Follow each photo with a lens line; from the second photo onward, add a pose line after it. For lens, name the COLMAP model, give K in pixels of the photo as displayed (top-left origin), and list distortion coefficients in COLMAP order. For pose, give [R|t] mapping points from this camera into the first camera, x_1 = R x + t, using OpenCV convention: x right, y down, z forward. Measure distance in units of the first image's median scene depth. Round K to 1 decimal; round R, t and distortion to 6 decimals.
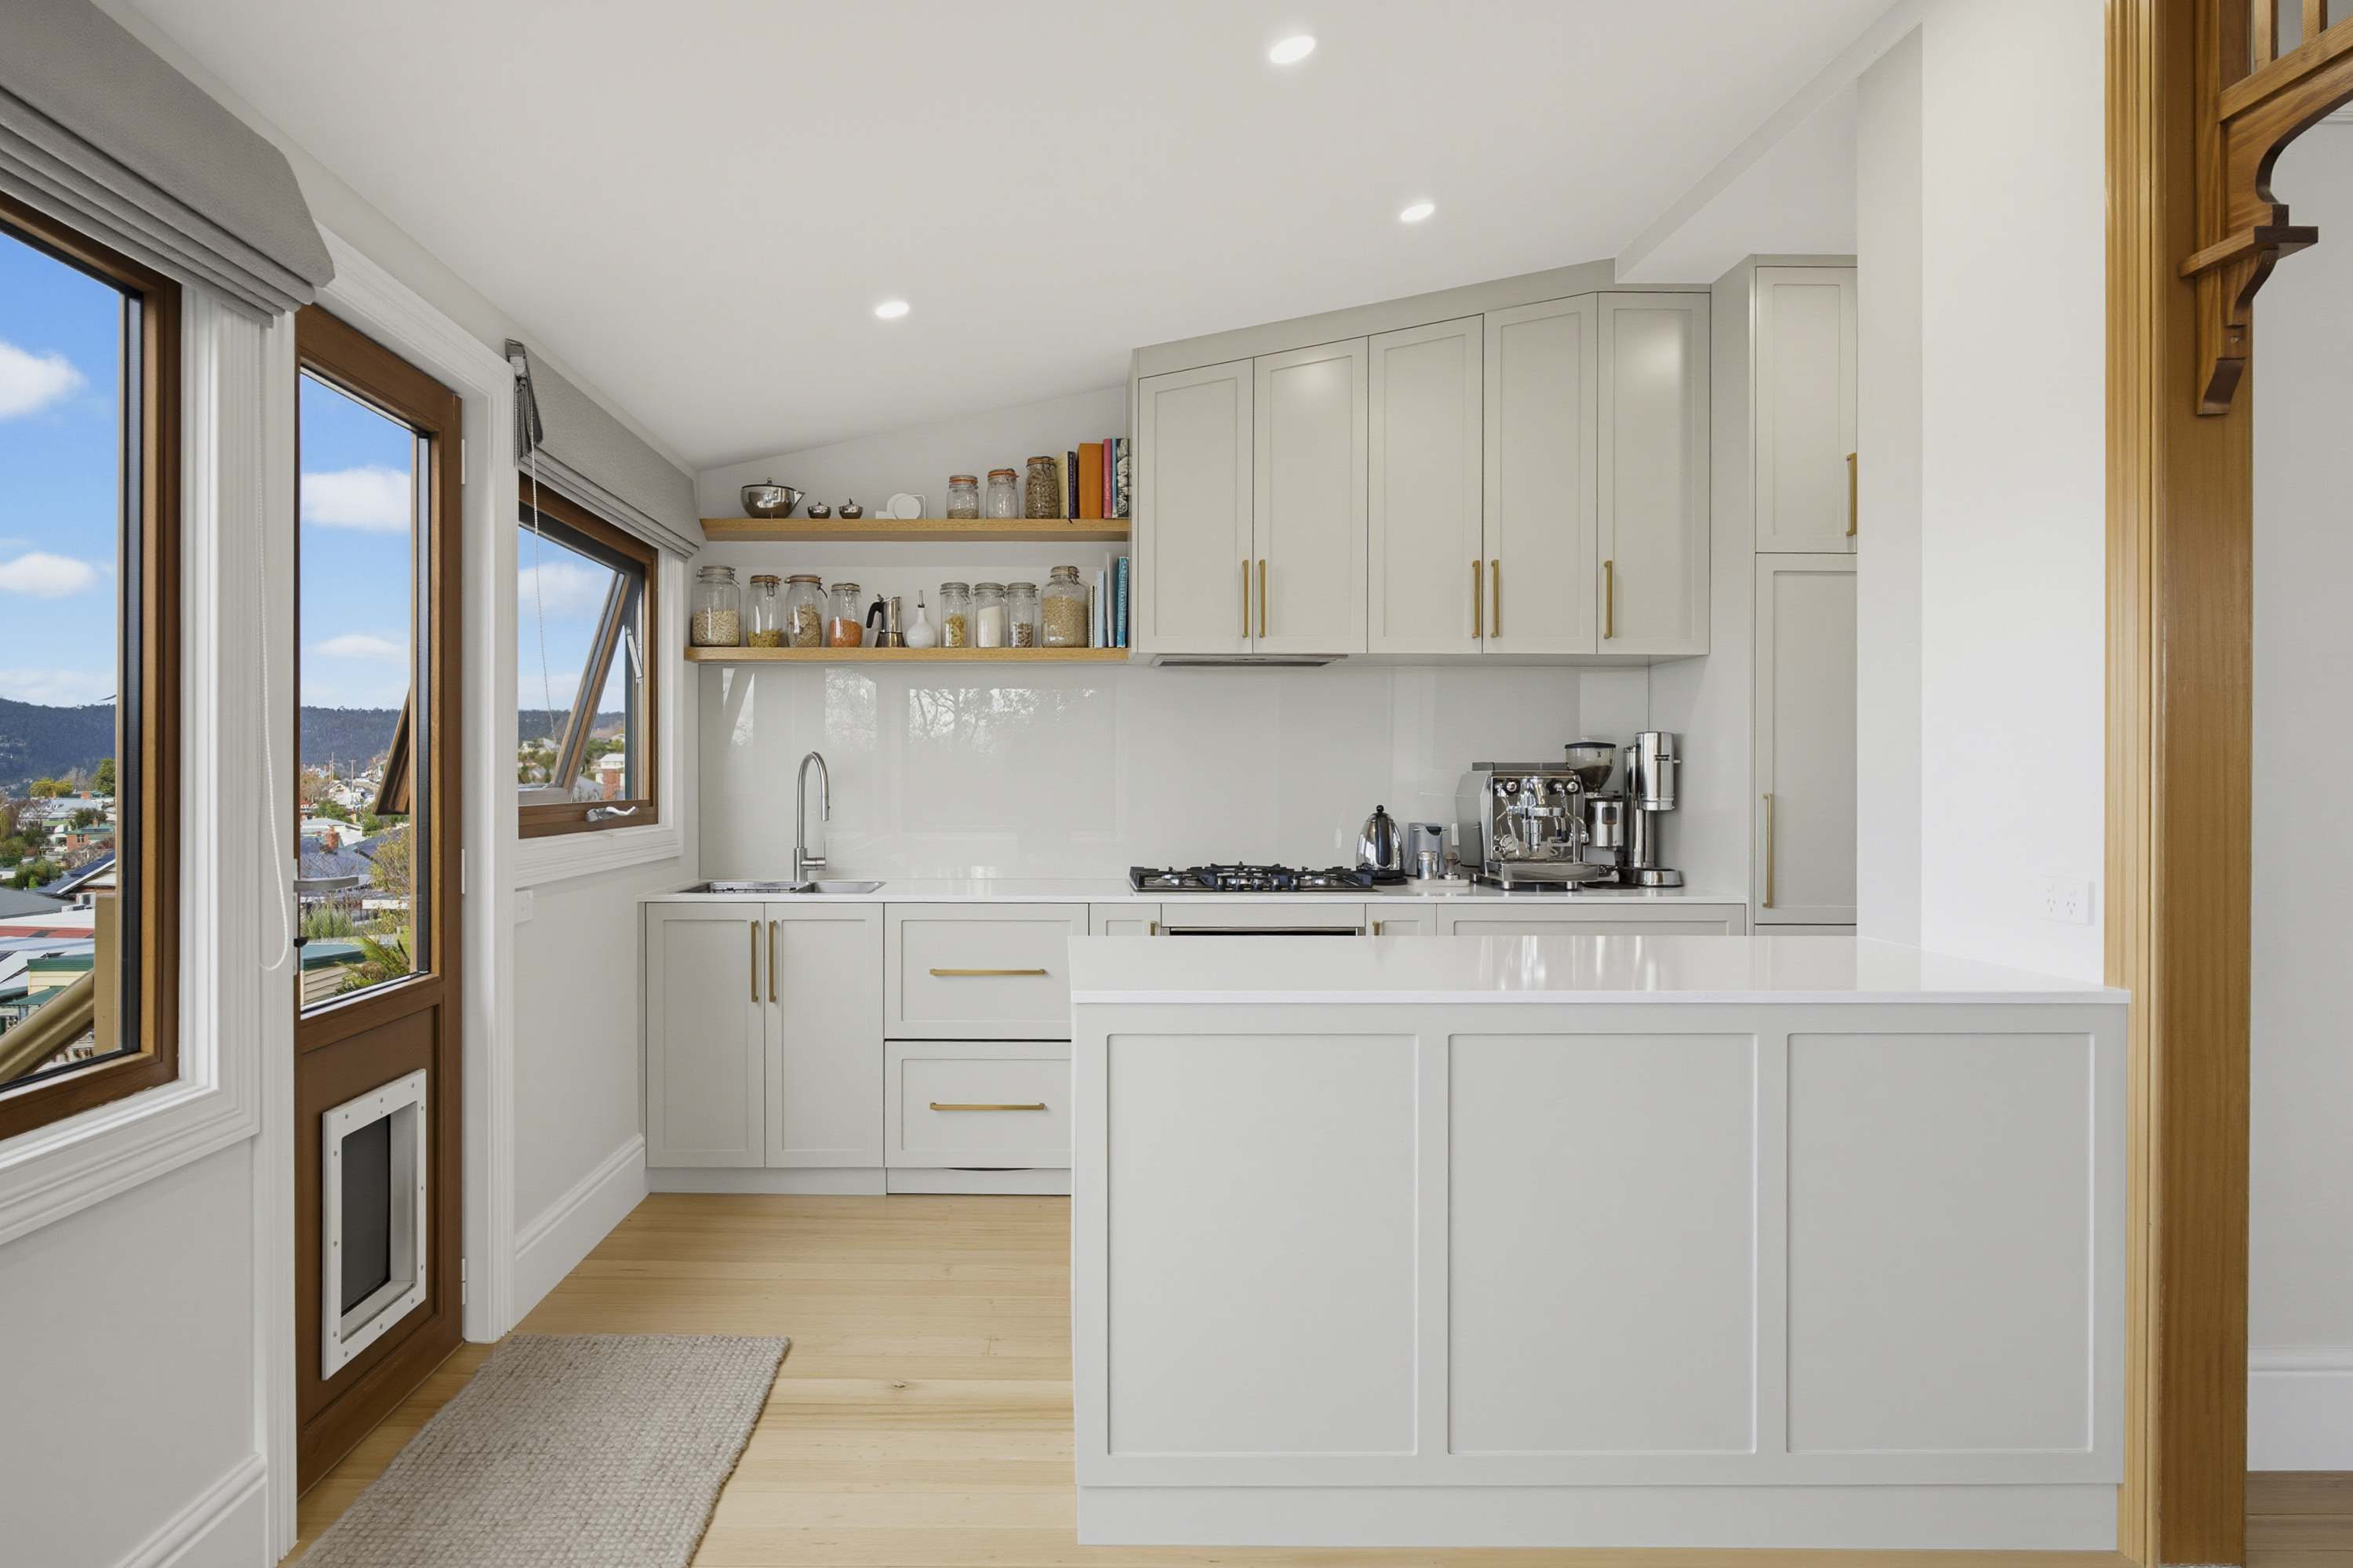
lens RADIAL K [[1309.7, 0, 1072.1], [0, 1309.7, 780.3], [0, 0, 1]] dist [-0.011440, 0.003729]
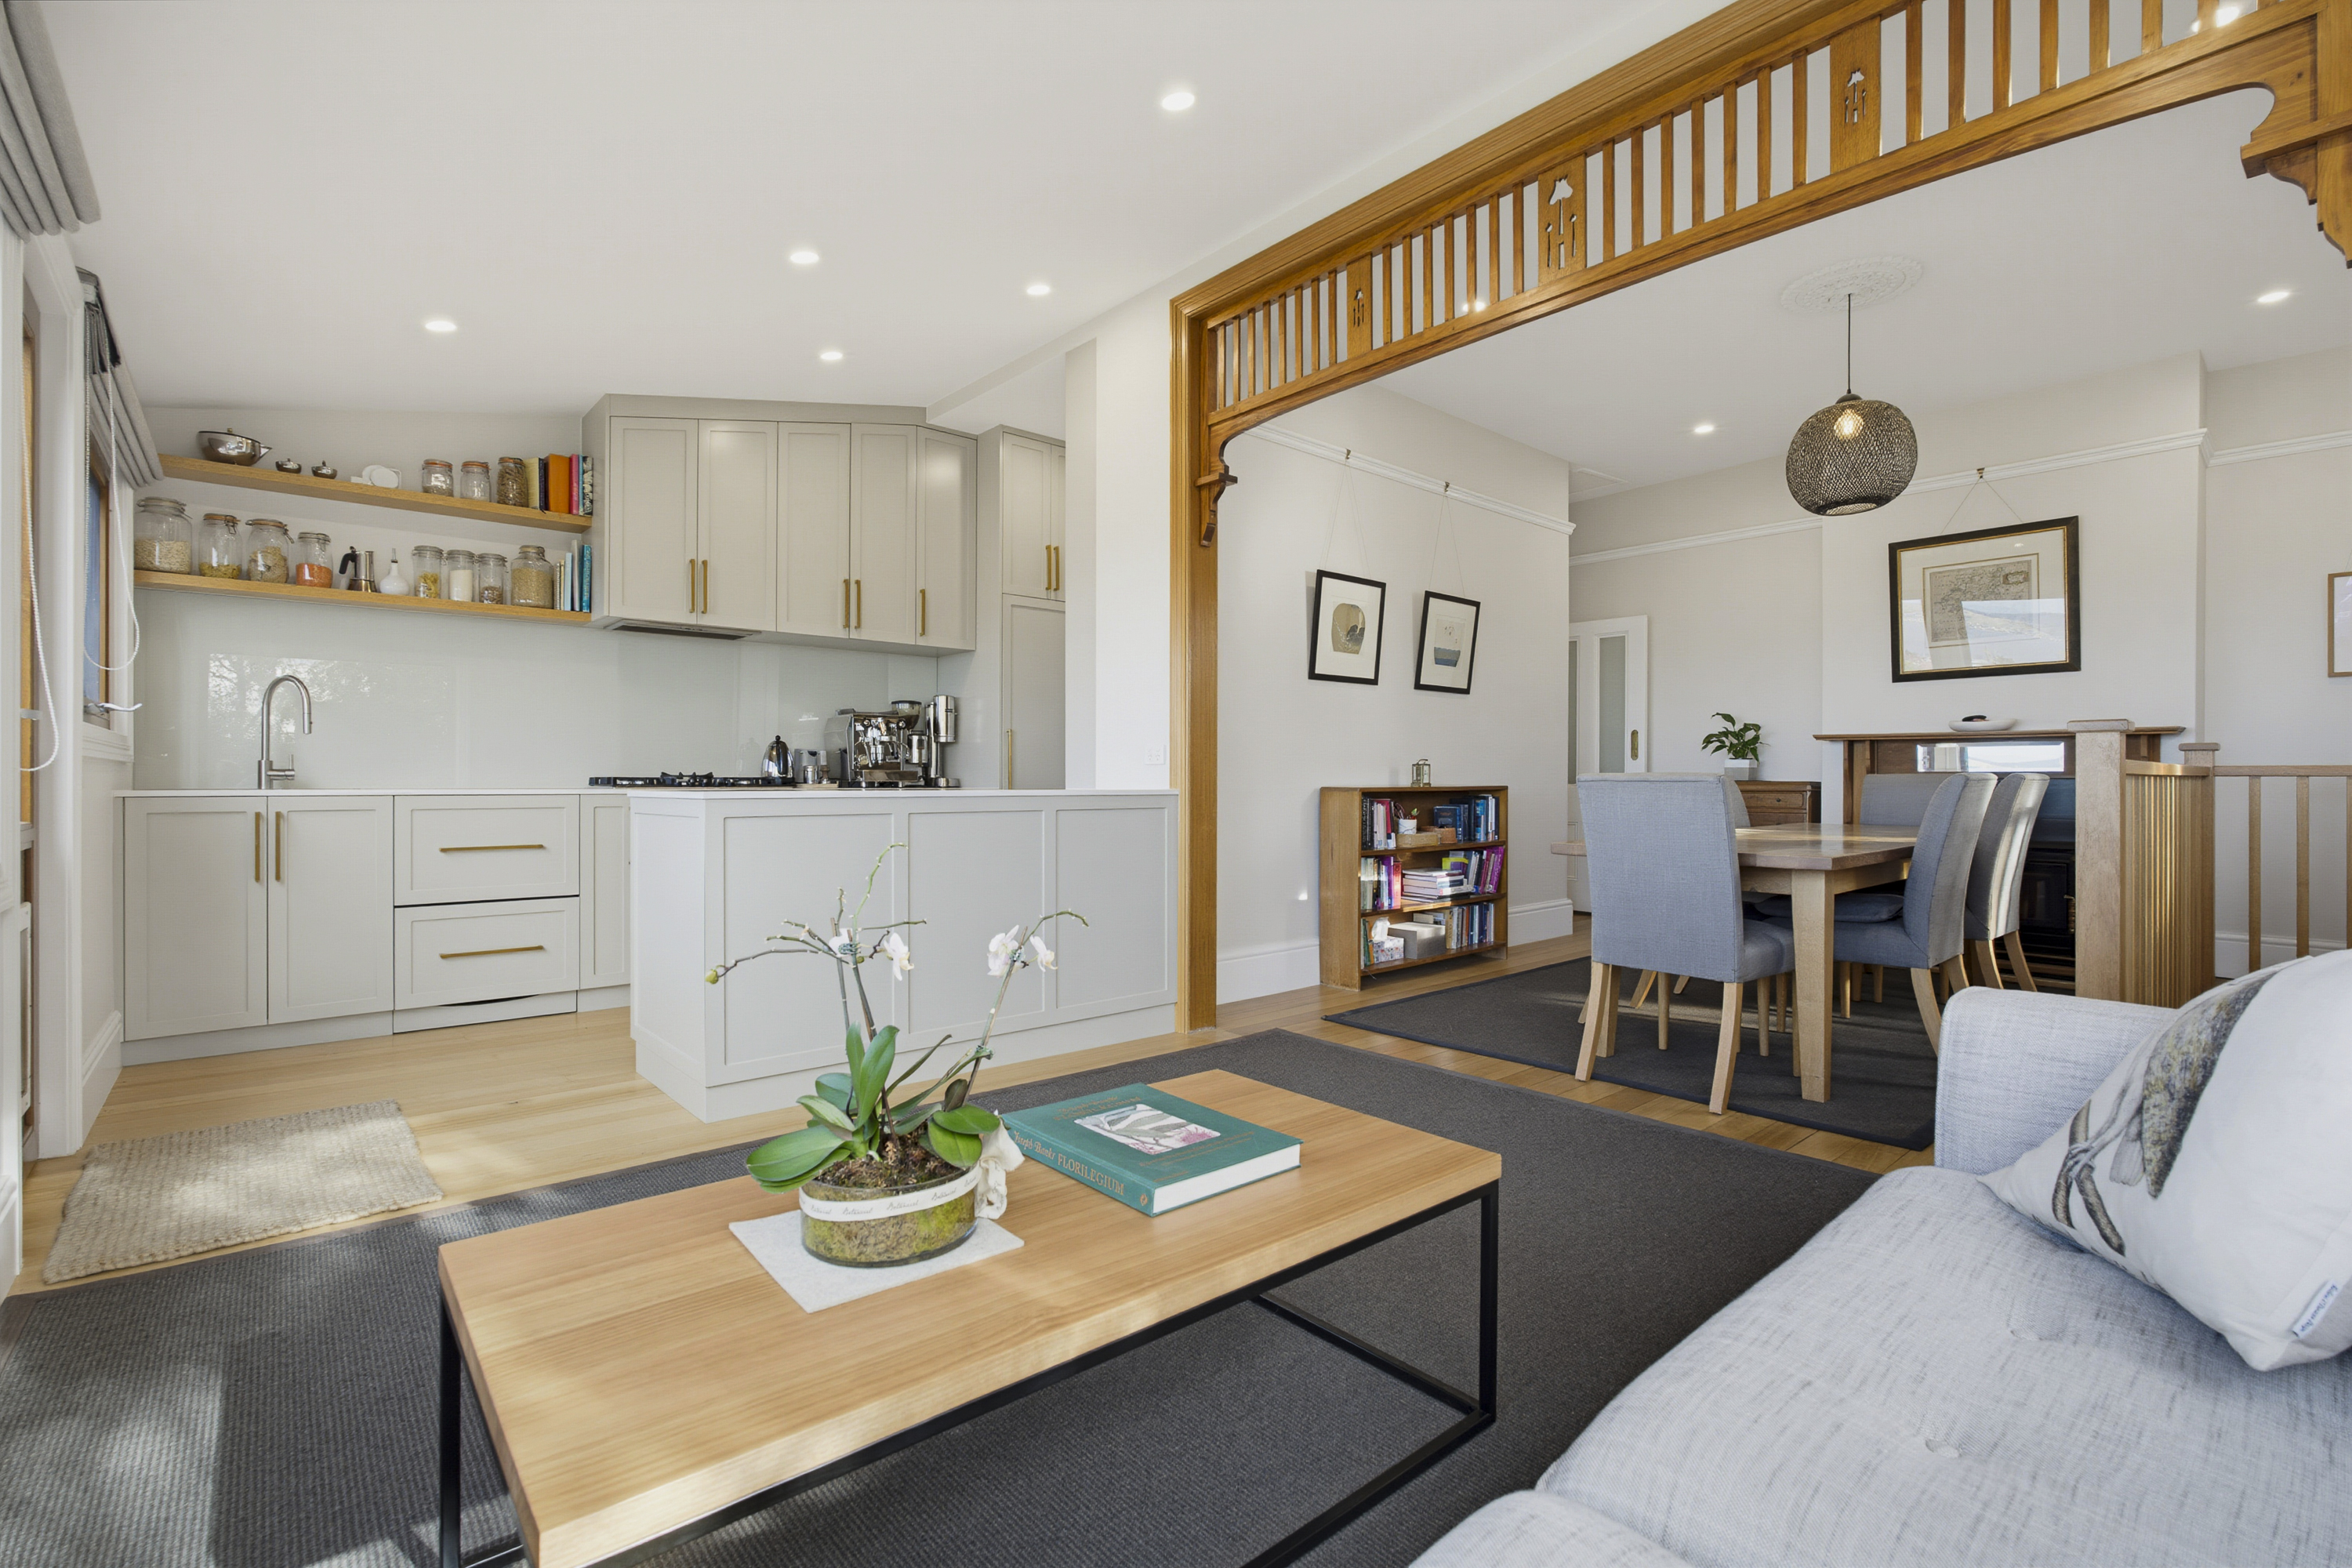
lens RADIAL K [[1060.4, 0, 1170.9], [0, 1060.4, 784.2], [0, 0, 1]] dist [-0.002707, 0.000427]
pose [[0.755562, -0.002500, 0.655072, -0.222677], [0.003496, 0.999994, -0.000216, 0.077928], [-0.655068, 0.002453, 0.755566, -0.213977]]
